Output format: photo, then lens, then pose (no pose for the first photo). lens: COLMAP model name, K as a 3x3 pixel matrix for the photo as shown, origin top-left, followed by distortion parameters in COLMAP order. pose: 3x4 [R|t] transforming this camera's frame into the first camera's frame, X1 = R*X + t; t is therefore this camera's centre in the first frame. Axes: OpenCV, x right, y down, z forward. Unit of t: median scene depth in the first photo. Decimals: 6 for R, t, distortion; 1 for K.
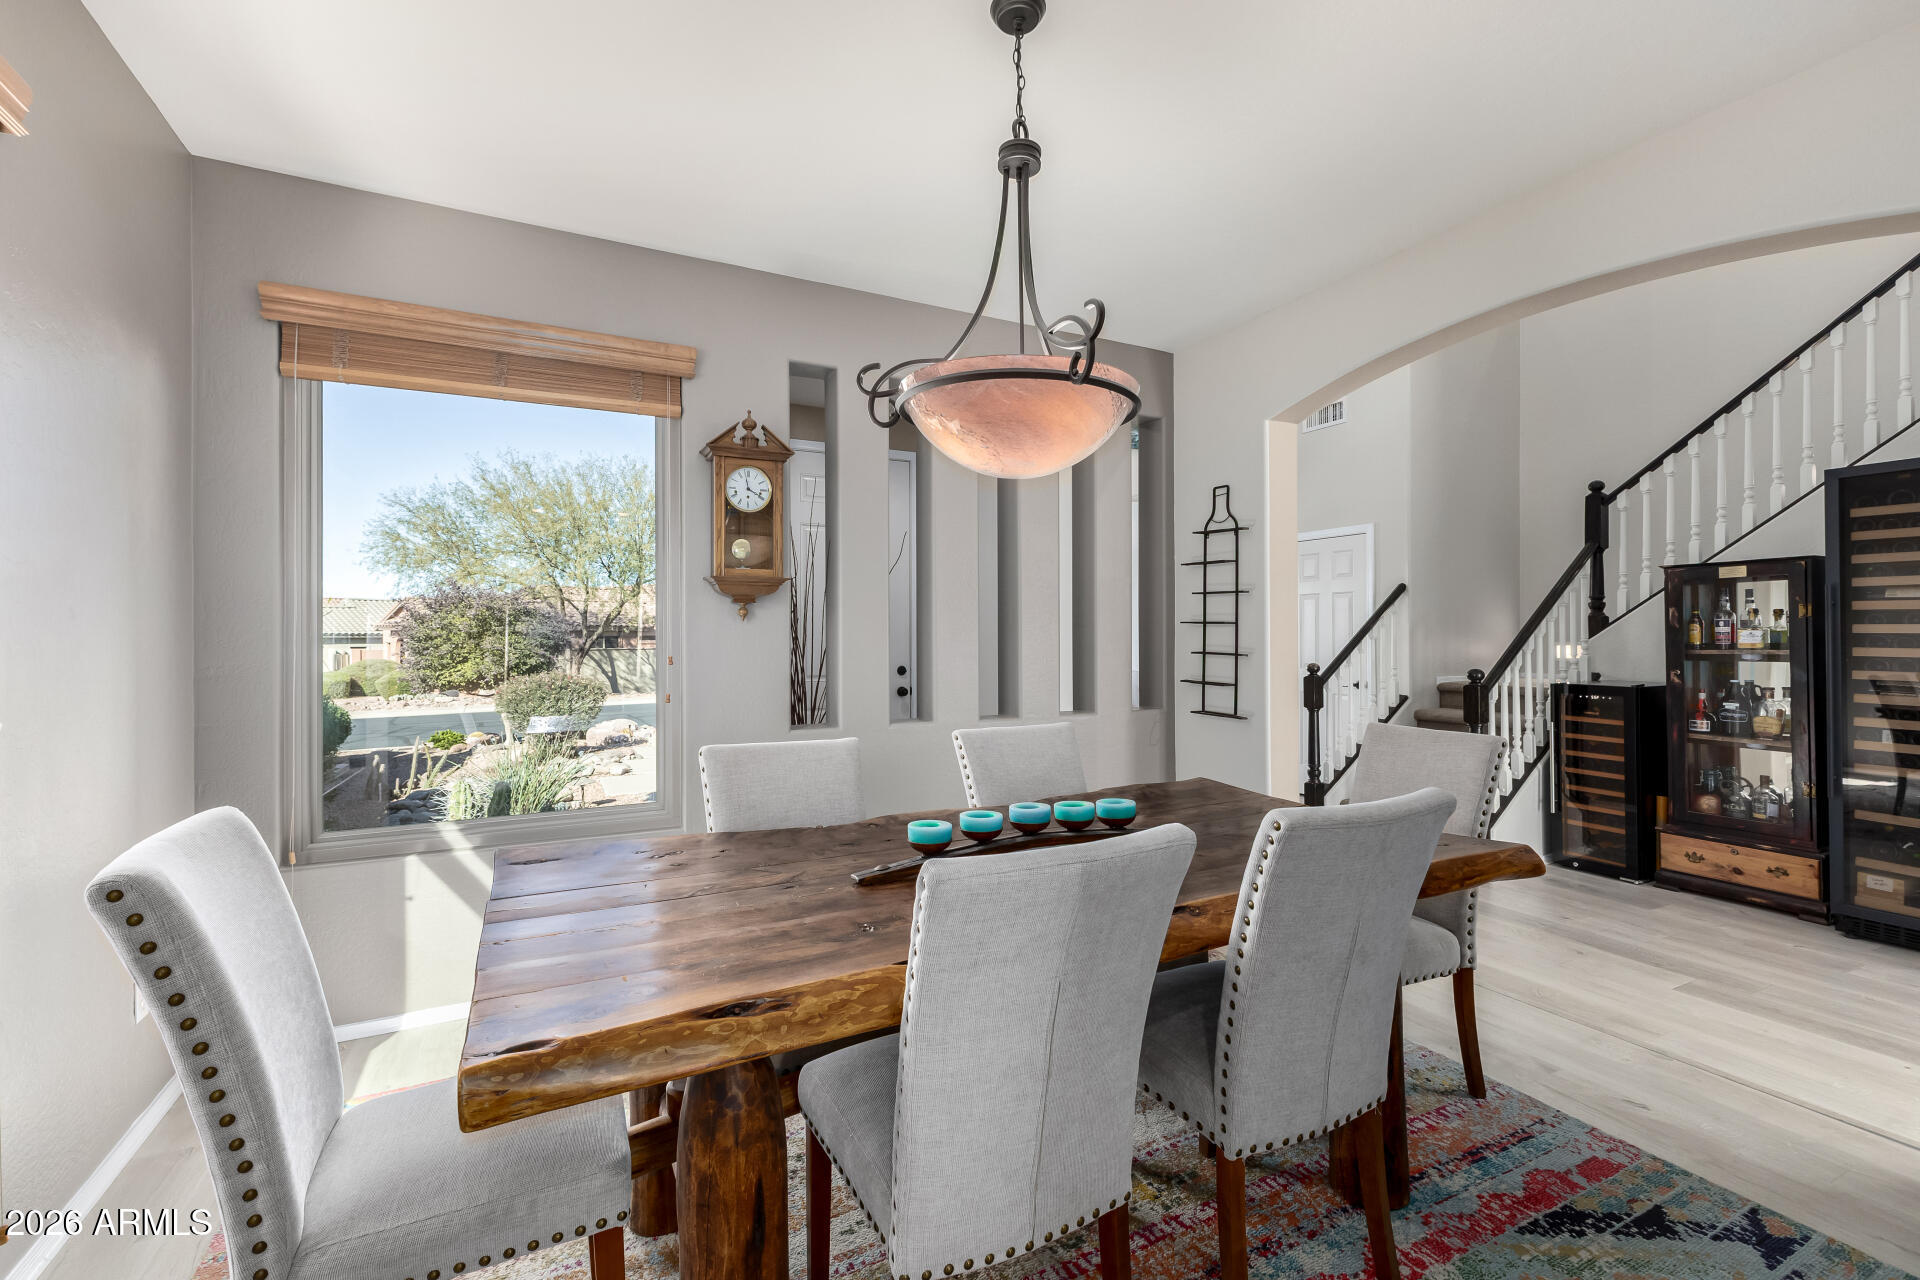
lens RADIAL K [[823.1, 0, 946.1], [0, 823.1, 633.8], [0, 0, 1]] dist [0.015658, -0.008390]
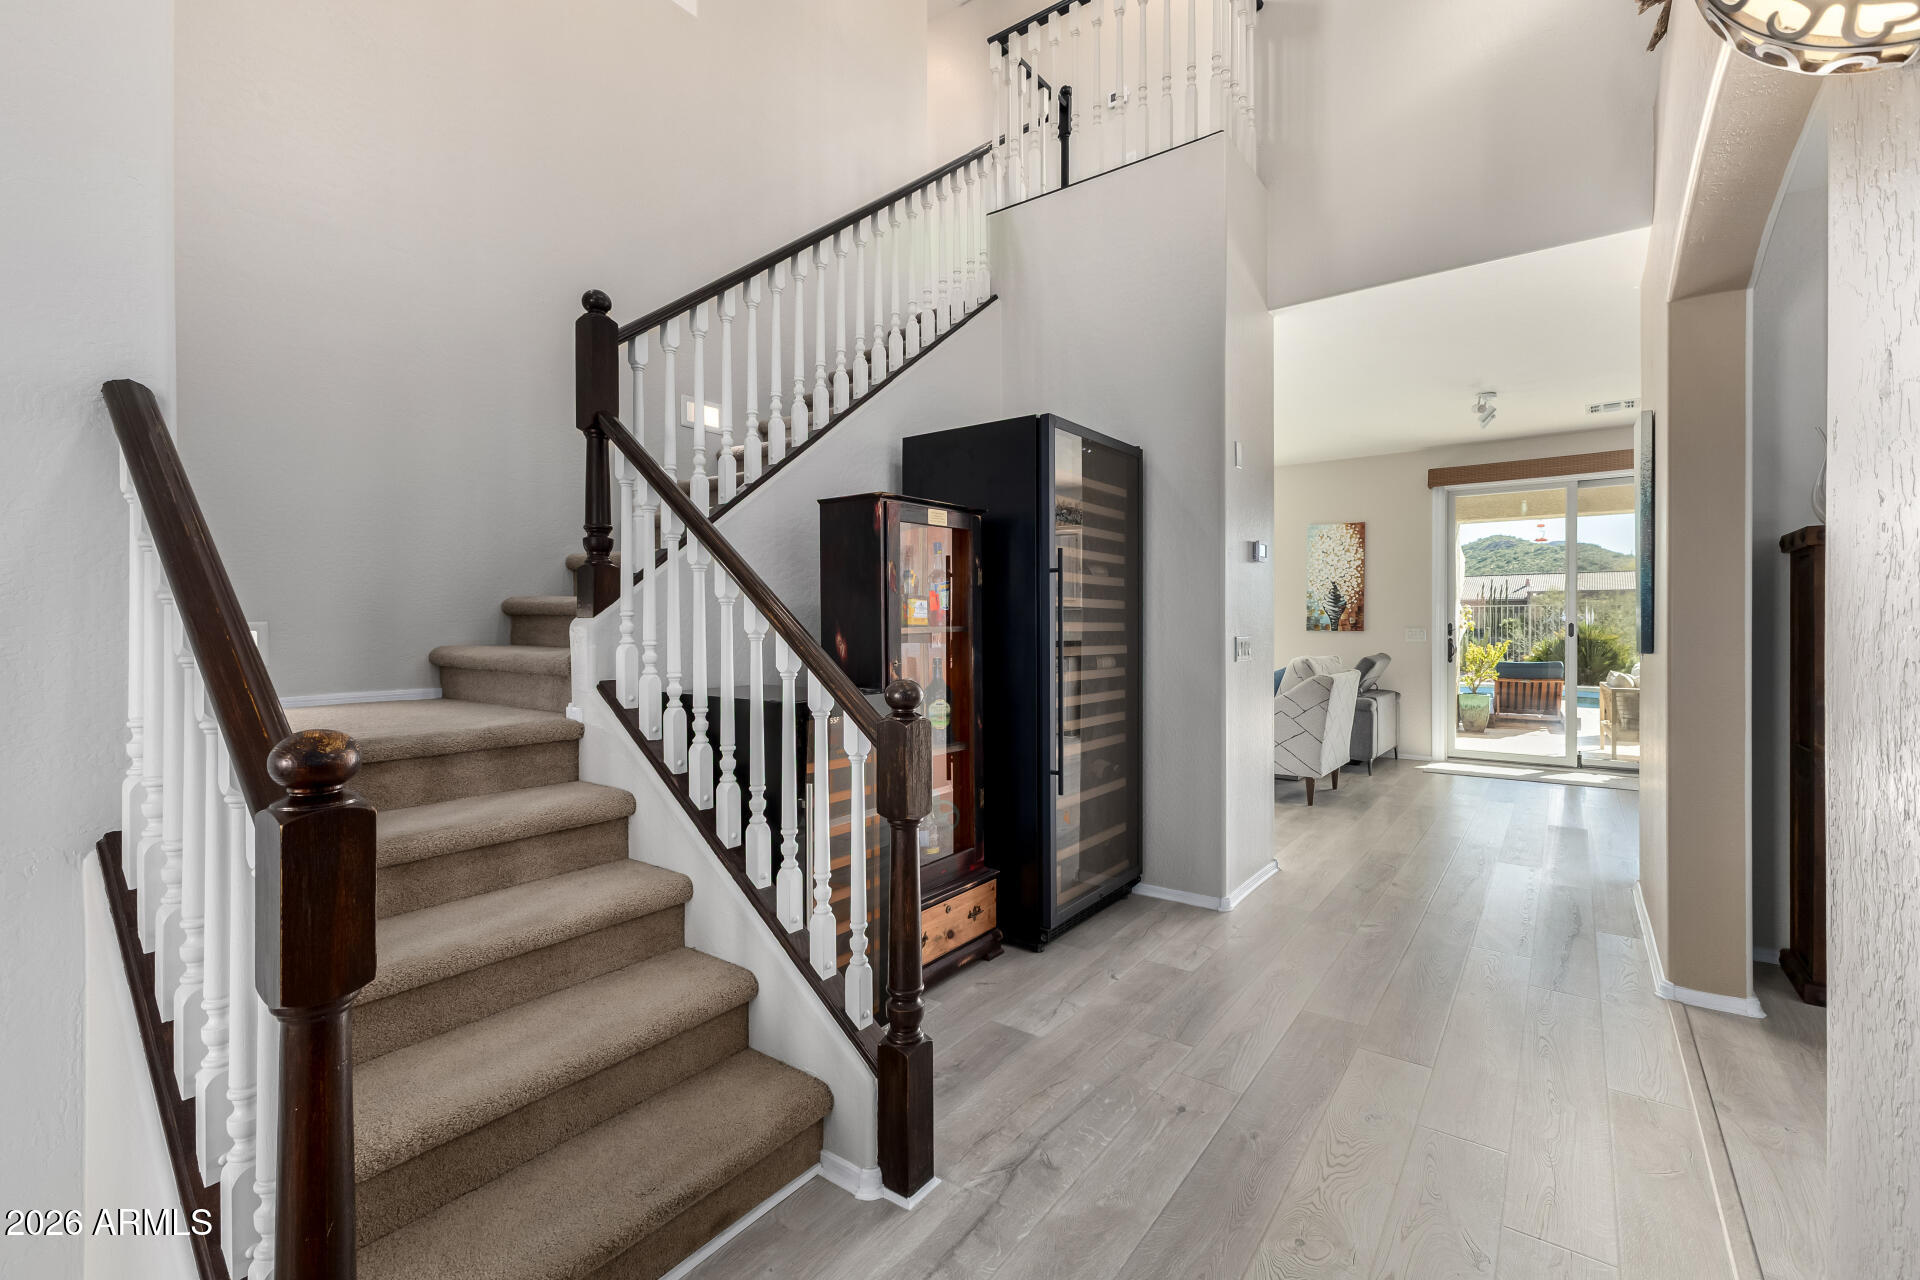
lens RADIAL K [[849.4, 0, 966.1], [0, 849.4, 630.5], [0, 0, 1]] dist [0.032601, 0.000062]
pose [[-0.475747, -0.004334, 0.879572, 0.285182], [0.000719, 0.999986, 0.005317, 0.018174], [-0.879582, 0.003162, -0.475737, 1.281469]]
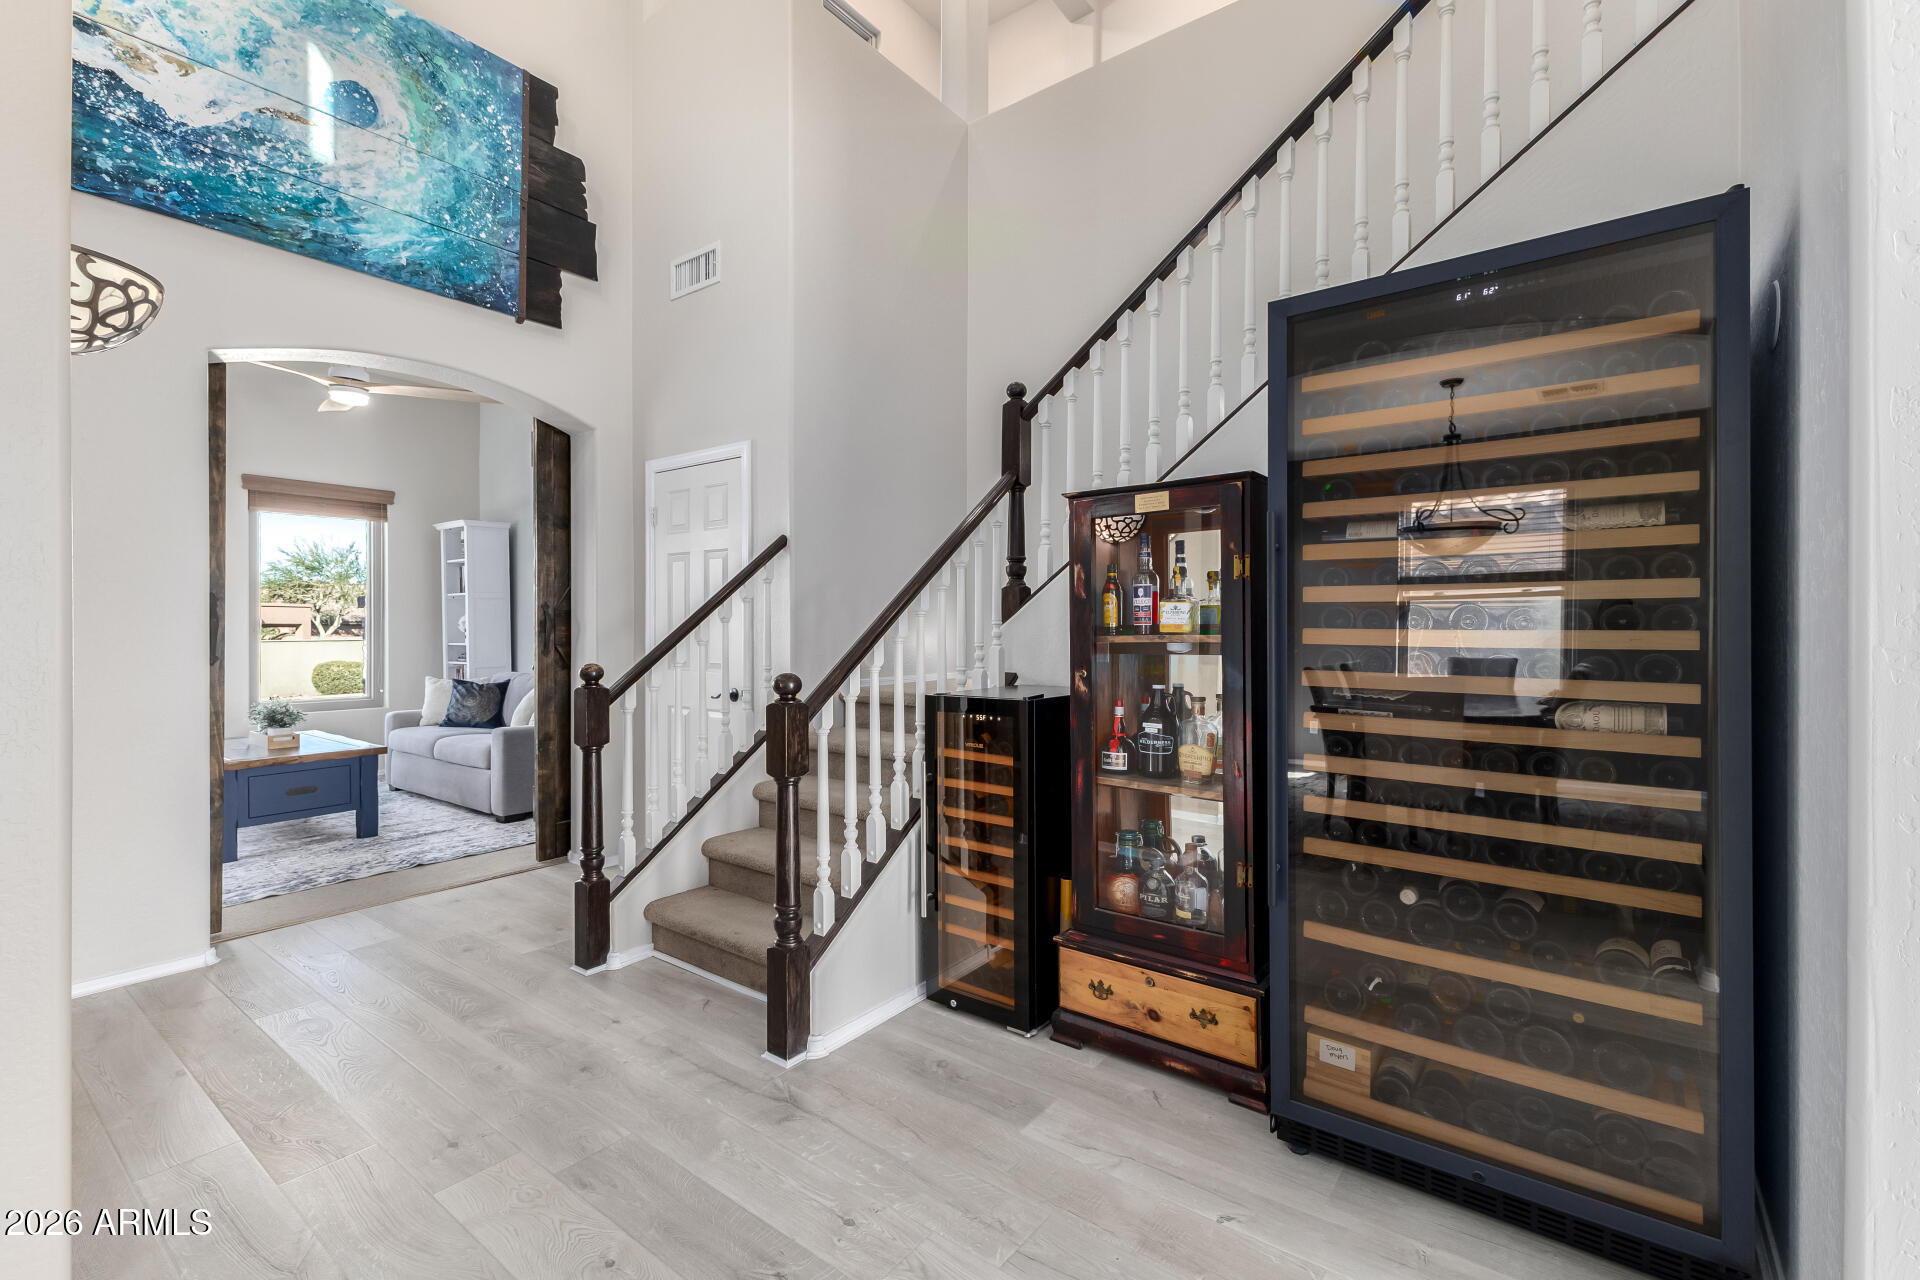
lens RADIAL K [[828.0, 0, 964.0], [0, 828.0, 637.1], [0, 0, 1]] dist [0.004062, 0.000102]
pose [[0.894231, -0.000515, 0.447606, 0.549862], [-0.003707, 0.999957, 0.008556, 0.015823], [-0.447591, -0.009310, 0.894190, 0.517792]]
